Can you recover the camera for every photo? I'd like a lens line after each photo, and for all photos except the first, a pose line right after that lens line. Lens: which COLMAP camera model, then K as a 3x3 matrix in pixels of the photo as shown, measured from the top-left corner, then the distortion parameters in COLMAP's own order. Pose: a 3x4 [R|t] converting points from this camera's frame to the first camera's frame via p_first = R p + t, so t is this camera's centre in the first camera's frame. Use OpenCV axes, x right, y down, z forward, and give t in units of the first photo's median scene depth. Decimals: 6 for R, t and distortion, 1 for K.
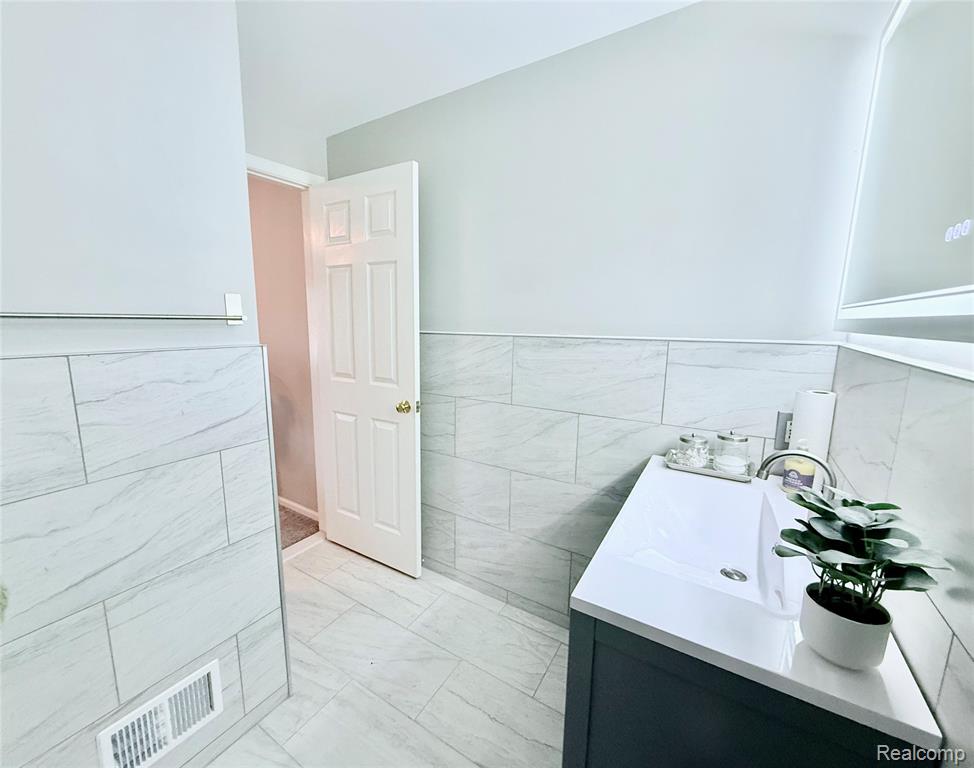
lens RADIAL K [[414.6, 0, 461.0], [0, 414.6, 387.4], [0, 0, 1]] dist [0.001986, 0.000098]
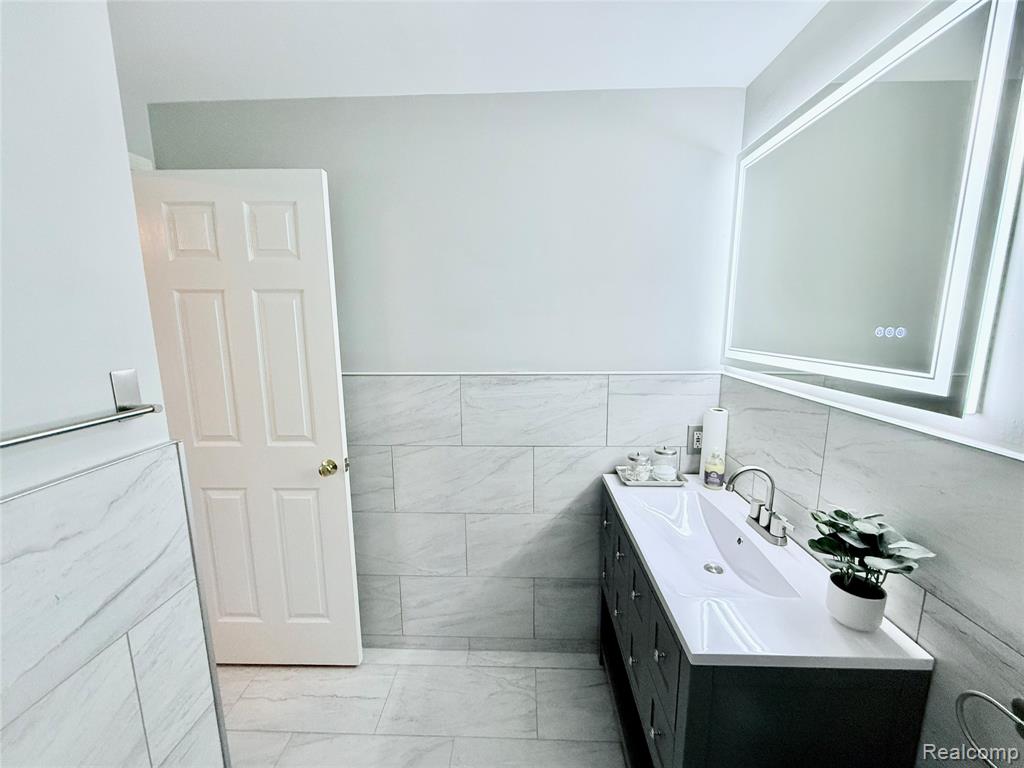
lens RADIAL K [[411.1, 0, 512.4], [0, 411.1, 385.7], [0, 0, 1]] dist [0.004457, -0.001144]
pose [[0.850280, -0.097057, 0.517304, -0.262256], [0.097985, 0.994859, 0.025600, -0.112150], [-0.517129, 0.028921, 0.855419, 0.131556]]
